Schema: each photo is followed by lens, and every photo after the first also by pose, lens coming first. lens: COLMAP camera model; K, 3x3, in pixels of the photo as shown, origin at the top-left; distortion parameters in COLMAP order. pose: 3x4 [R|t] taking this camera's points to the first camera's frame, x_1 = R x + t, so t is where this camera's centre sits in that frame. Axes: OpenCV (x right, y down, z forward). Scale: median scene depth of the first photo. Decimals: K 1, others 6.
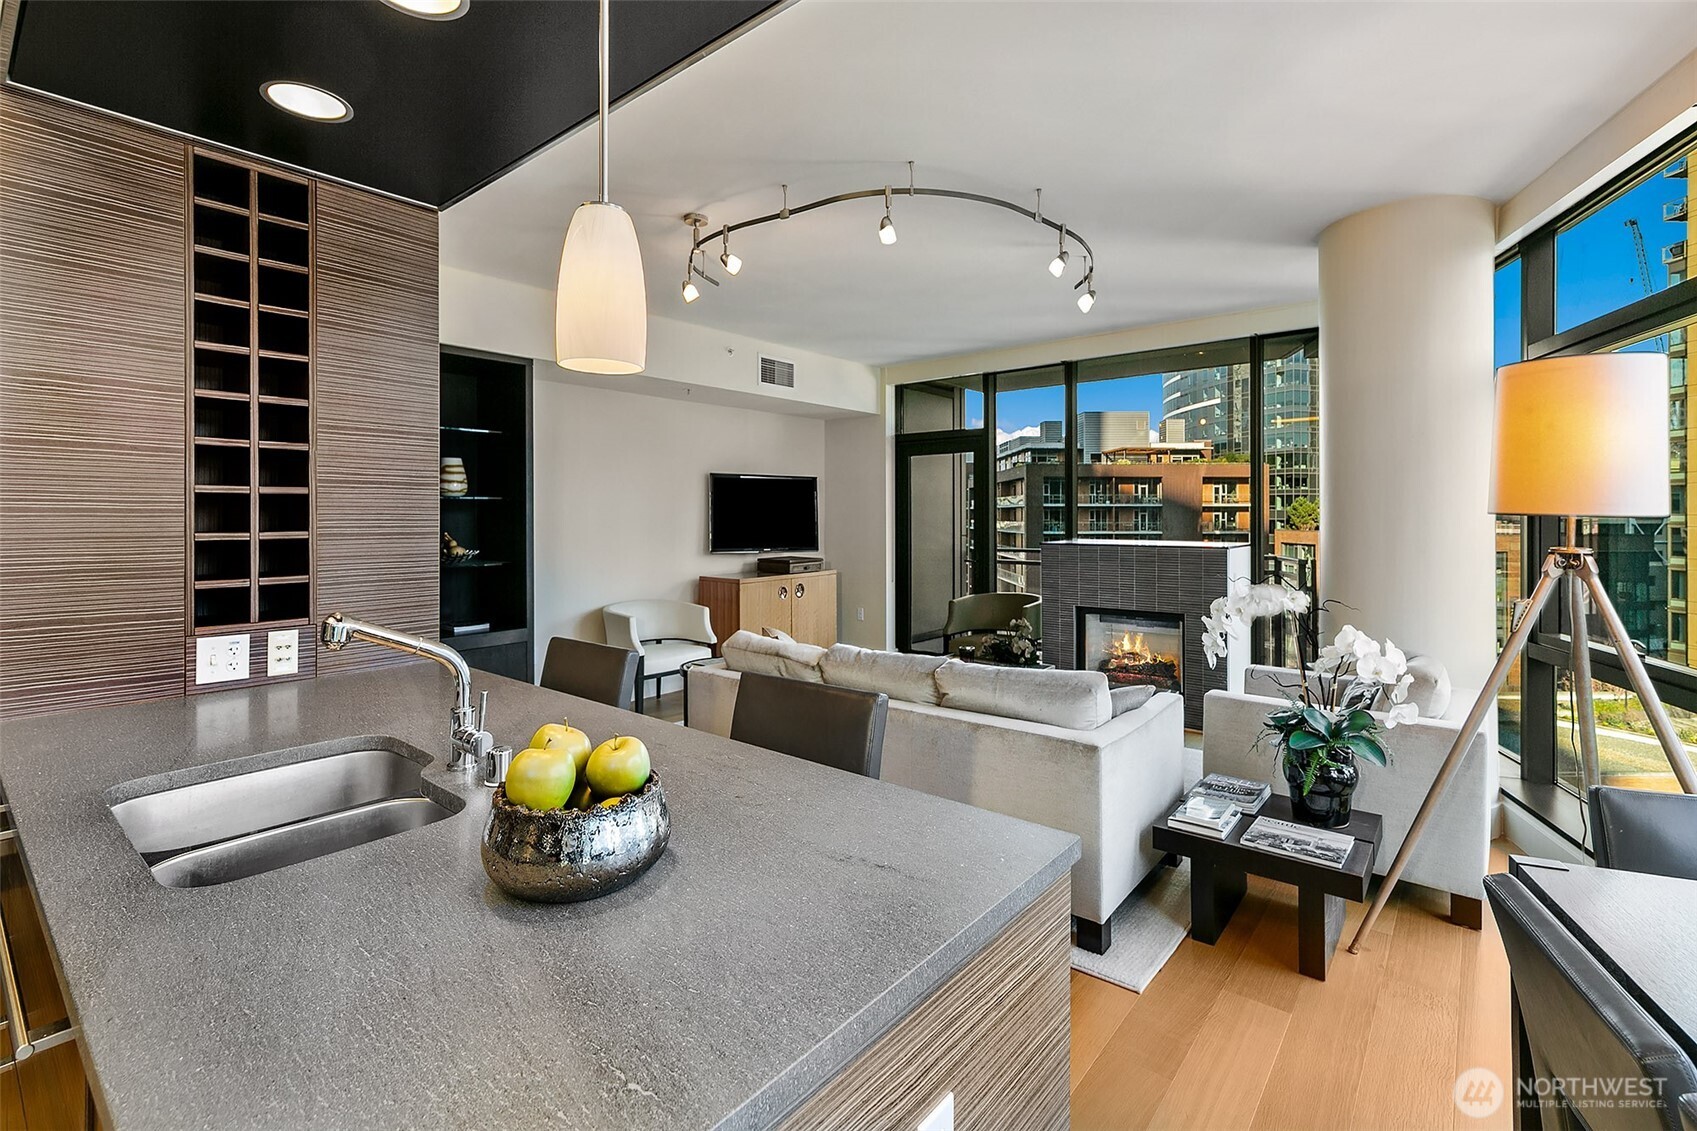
lens RADIAL K [[763.3, 0, 851.2], [0, 763.3, 517.4], [0, 0, 1]] dist [0.002042, 0.000421]
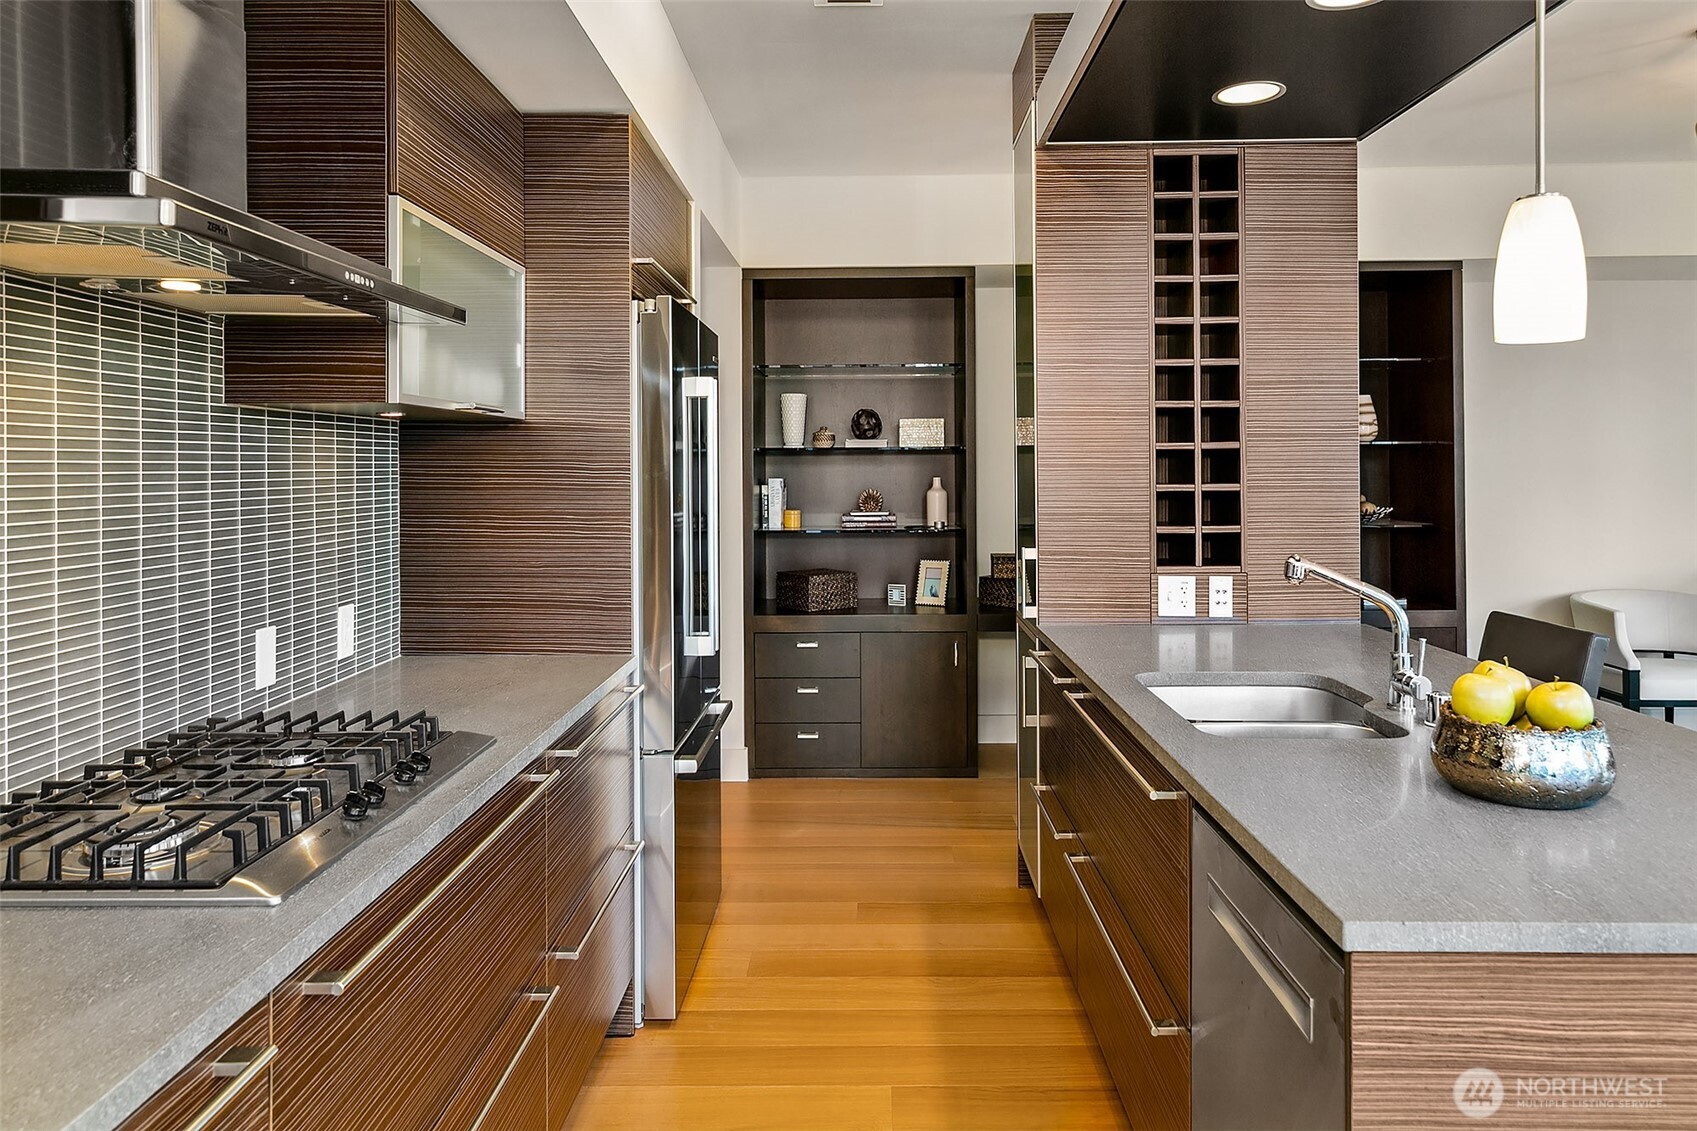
lens RADIAL K [[1091.8, 0, 852.2], [0, 1091.8, 464.3], [0, 0, 1]] dist [0.000489, 0.002001]
pose [[0.620157, -0.004543, -0.784464, 0.046869], [0.004992, 0.999986, -0.001845, -0.002879], [0.784461, -0.002772, 0.620171, -0.120323]]
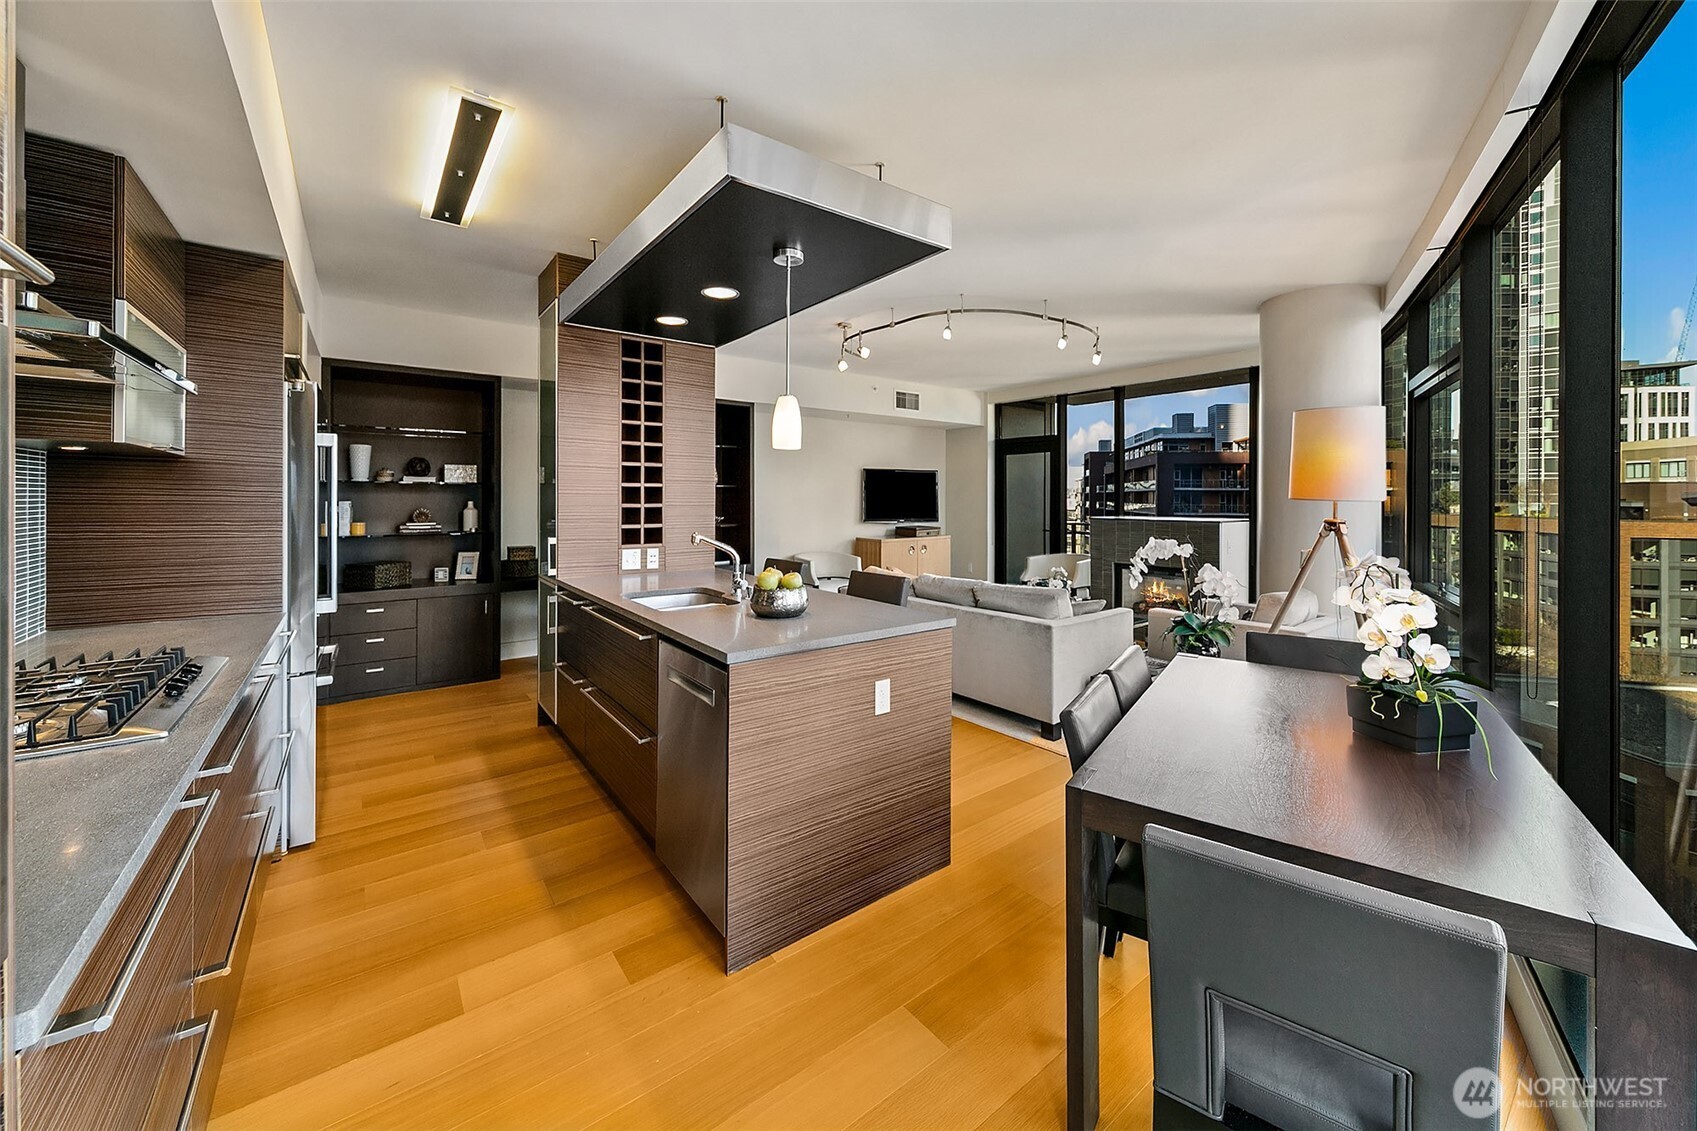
lens RADIAL K [[630.2, 0, 854.9], [0, 630.2, 500.3], [0, 0, 1]] dist [-0.000439, 0.000006]
pose [[0.974712, 0.005391, -0.223399, 0.078470], [-0.004871, 0.999984, 0.002879, 0.000220], [0.223411, -0.001717, 0.974723, -0.217766]]
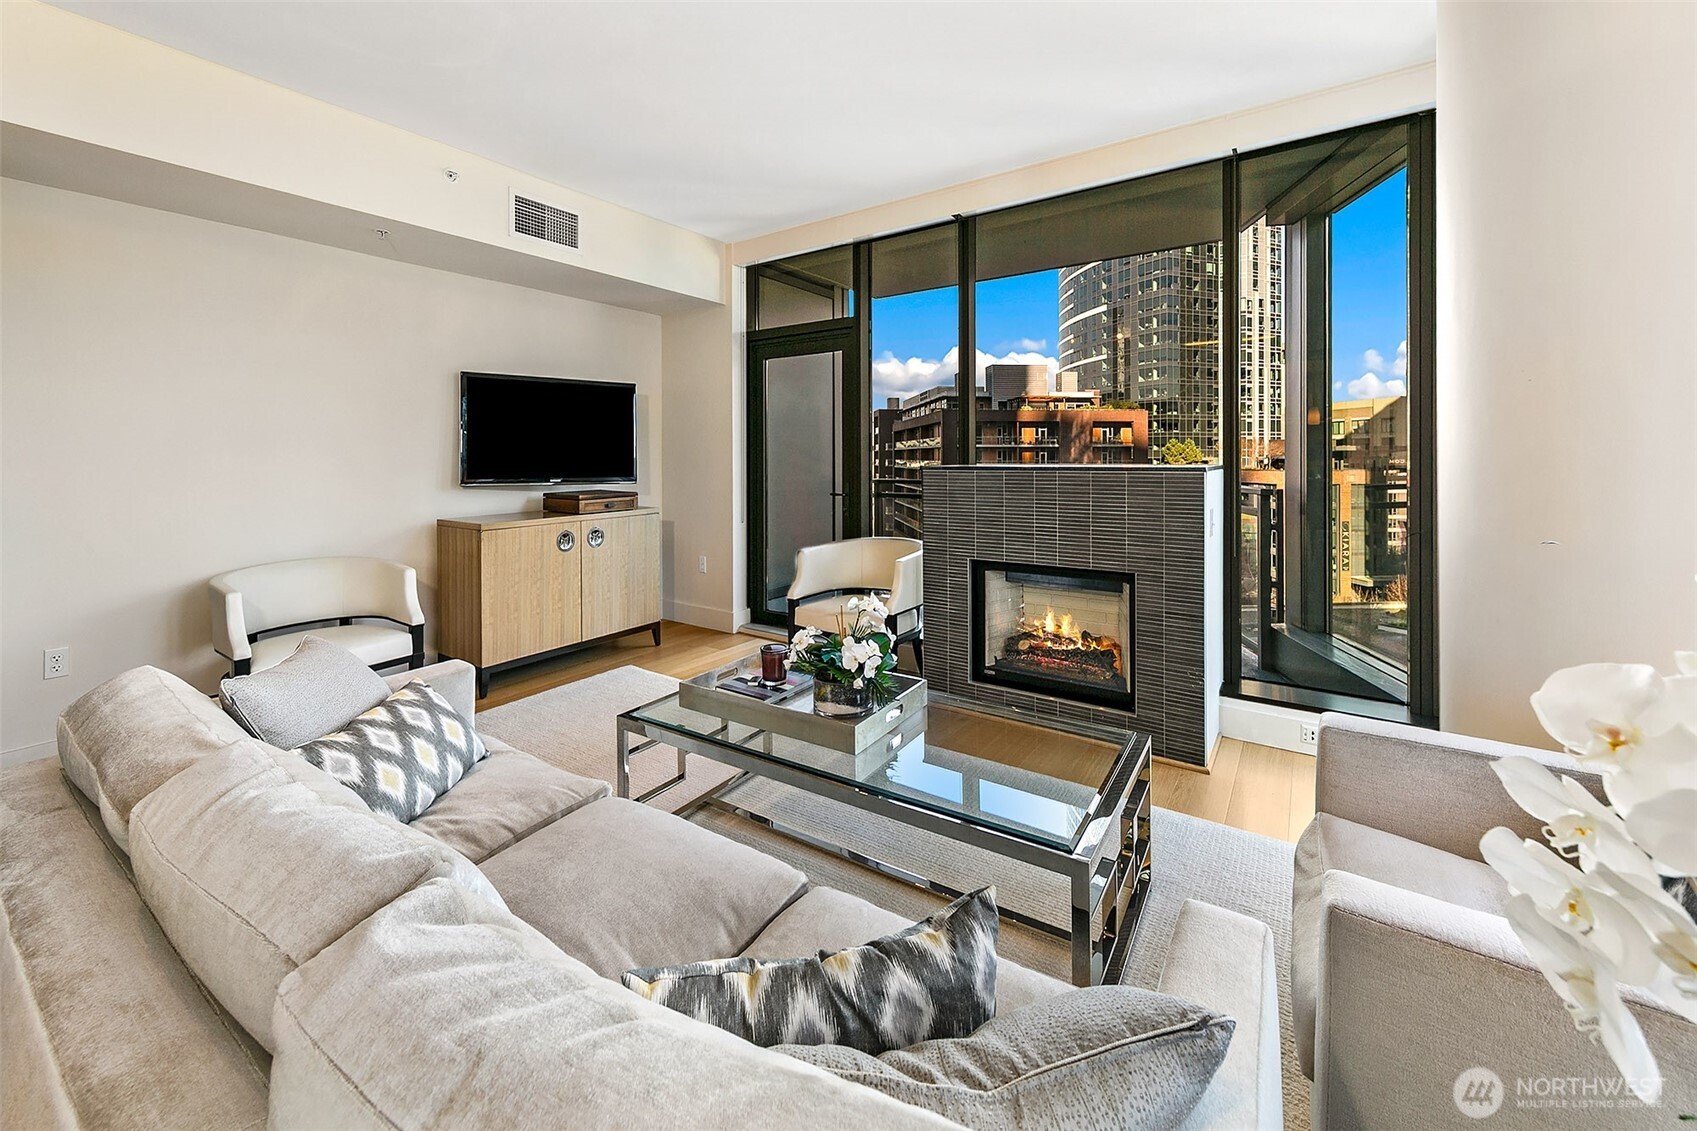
lens RADIAL K [[676.8, 0, 847.0], [0, 676.8, 457.6], [0, 0, 1]] dist [-0.000361, -0.000014]
pose [[0.996462, -0.003703, 0.083961, 0.120387], [0.003734, 0.999993, -0.000212, 0.023339], [-0.083960, 0.000525, 0.996469, 0.368756]]
